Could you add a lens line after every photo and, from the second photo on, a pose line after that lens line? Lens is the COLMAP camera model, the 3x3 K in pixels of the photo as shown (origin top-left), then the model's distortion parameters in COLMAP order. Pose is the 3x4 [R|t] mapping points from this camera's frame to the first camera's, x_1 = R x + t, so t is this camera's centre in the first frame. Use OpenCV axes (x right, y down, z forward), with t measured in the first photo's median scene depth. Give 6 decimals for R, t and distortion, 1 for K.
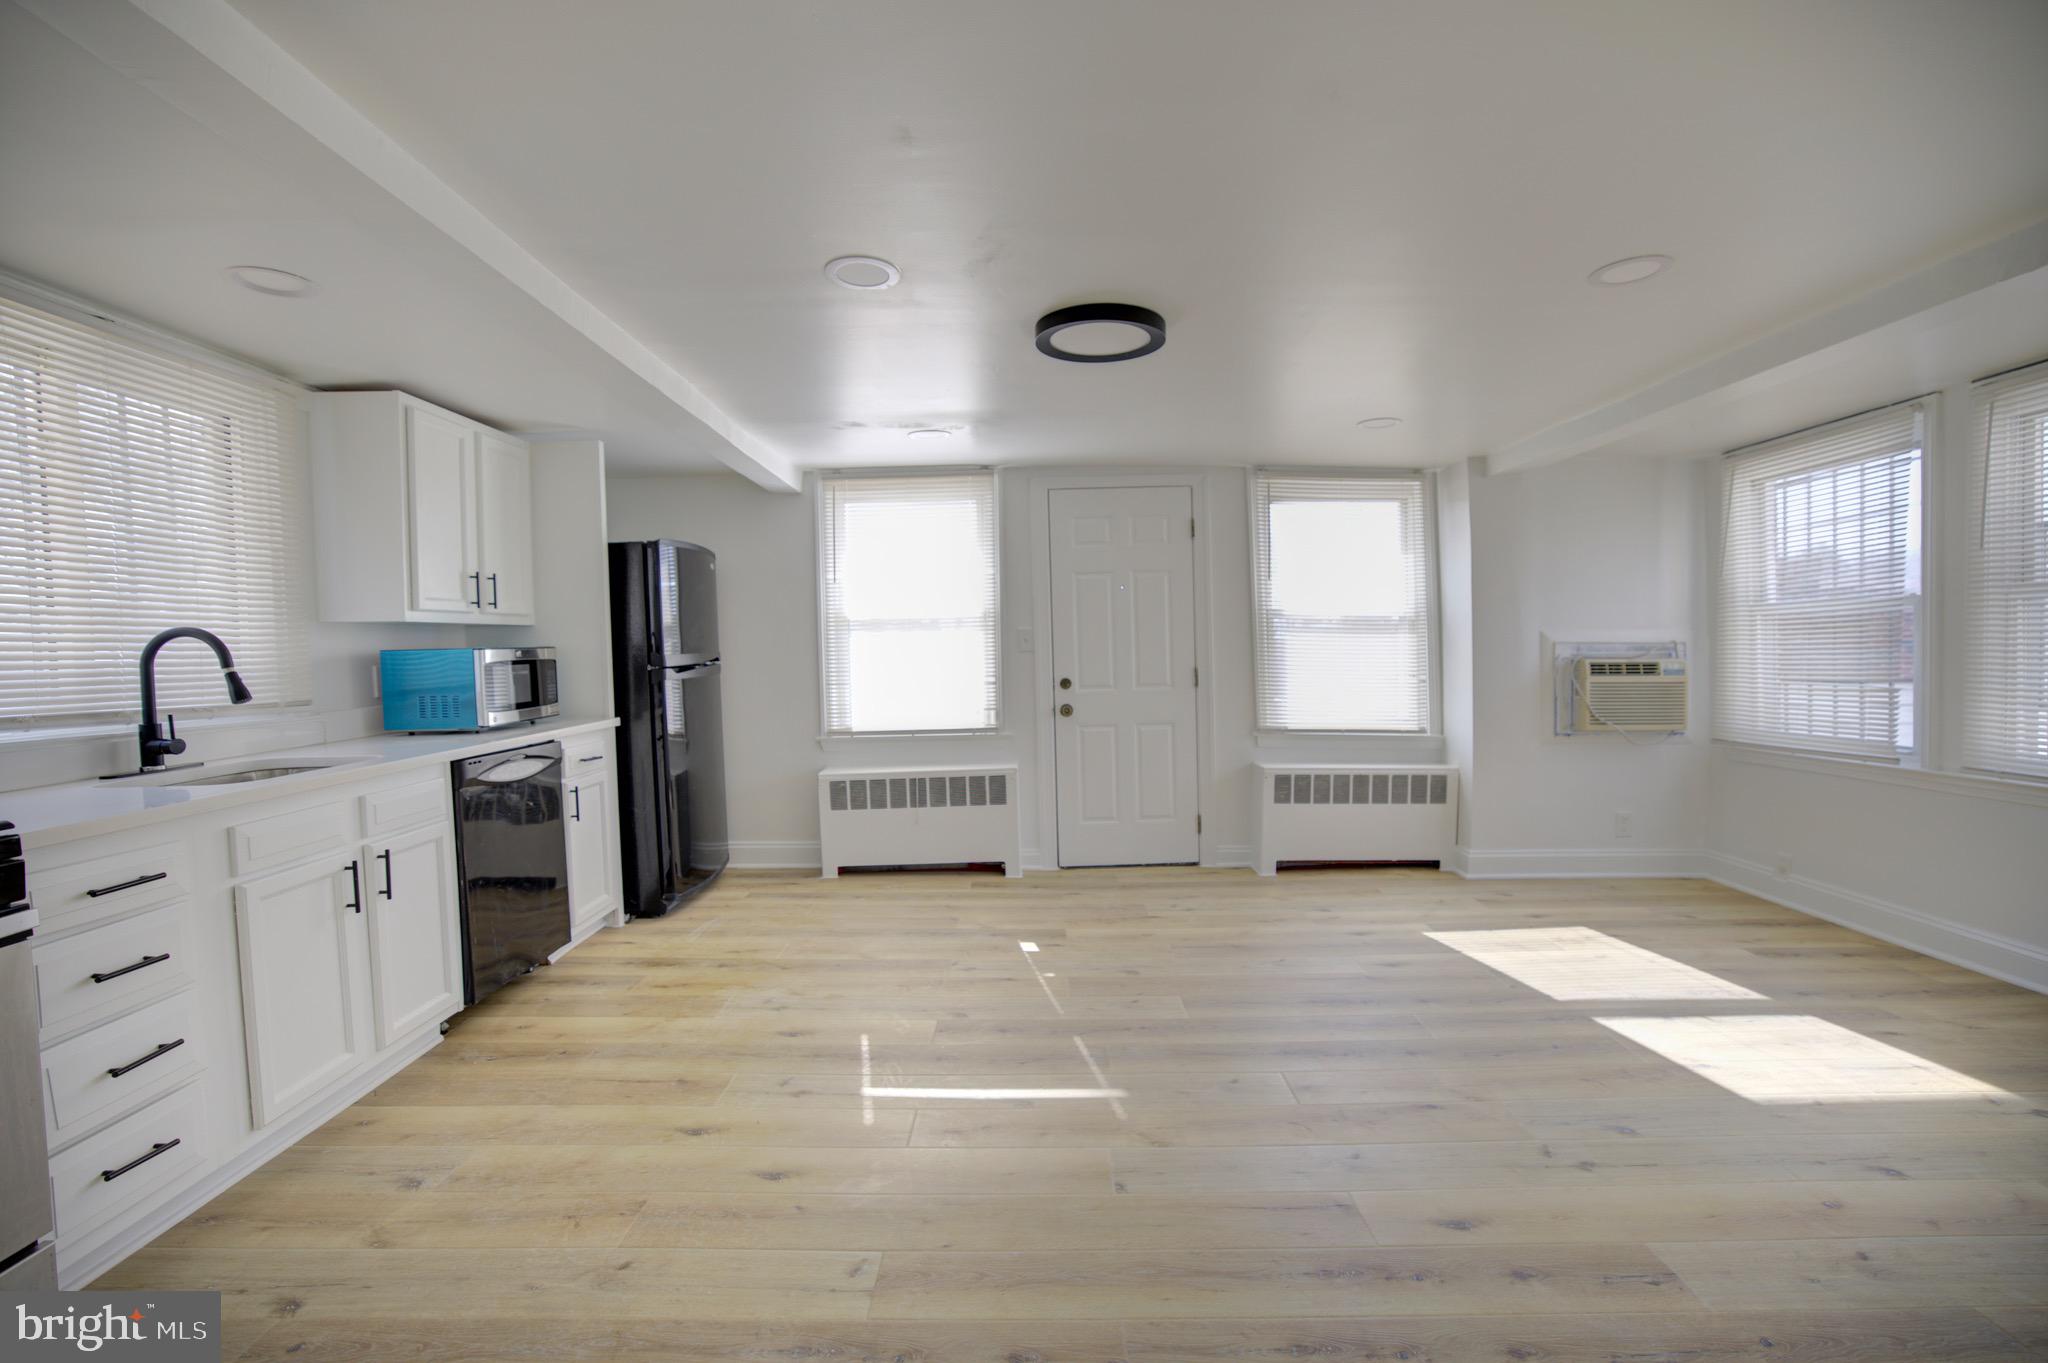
lens RADIAL K [[946.1, 0, 1050.4], [0, 946.1, 689.3], [0, 0, 1]] dist [-0.052236, 0.024054]
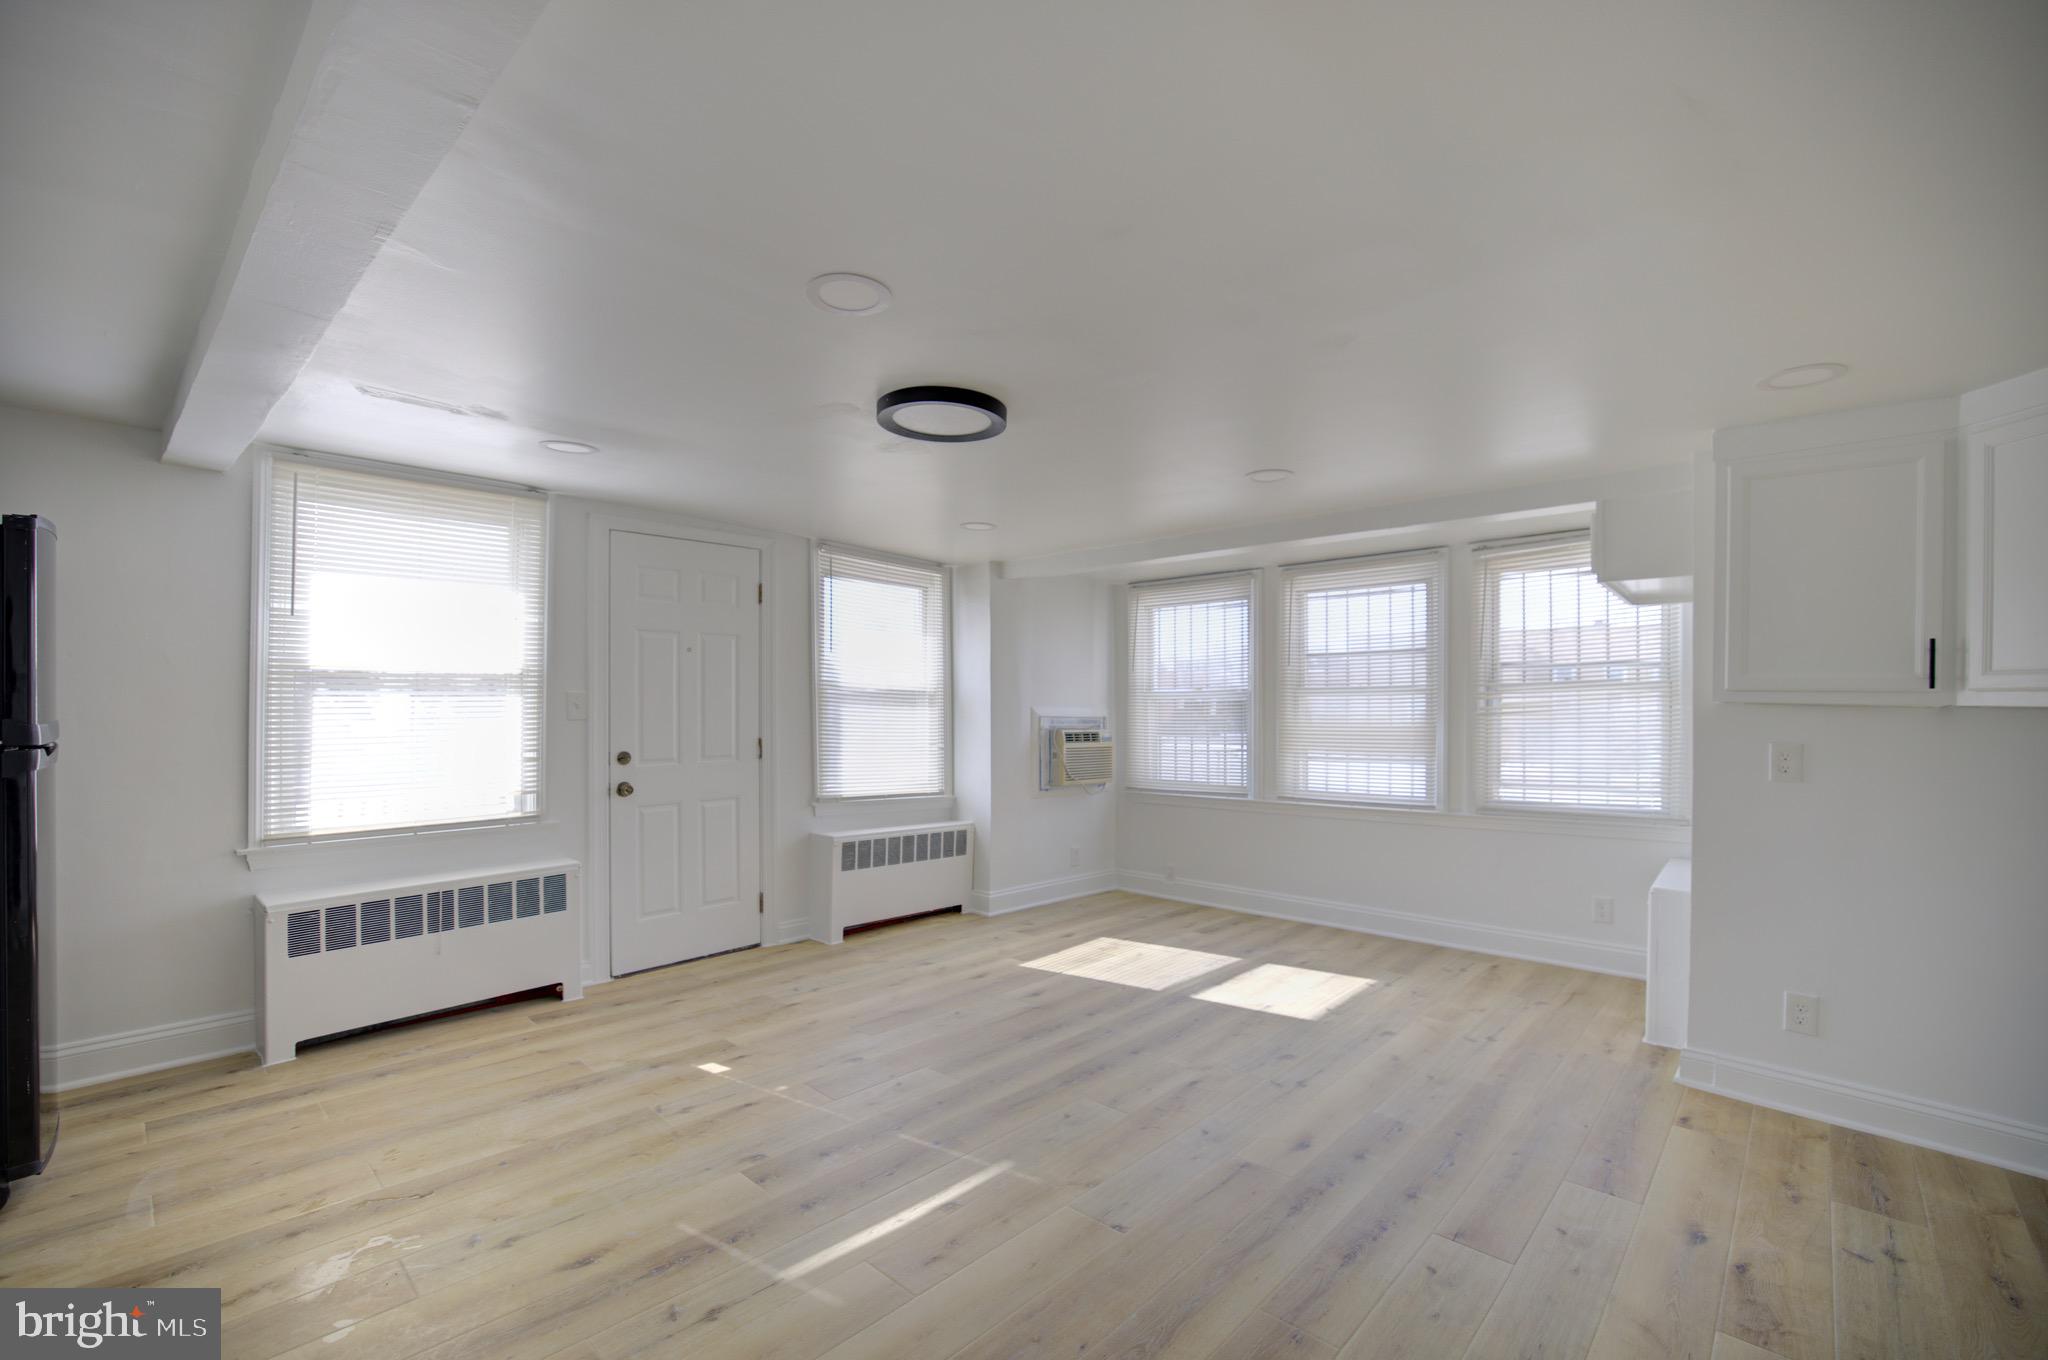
lens RADIAL K [[946.1, 0, 1050.4], [0, 946.1, 687.8], [0, 0, 1]] dist [-0.052236, 0.024054]
pose [[0.630193, 0.032364, 0.775764, -0.430518], [0.016453, 0.998350, -0.055017, -0.017711], [-0.776264, 0.047435, 0.628621, 0.181297]]
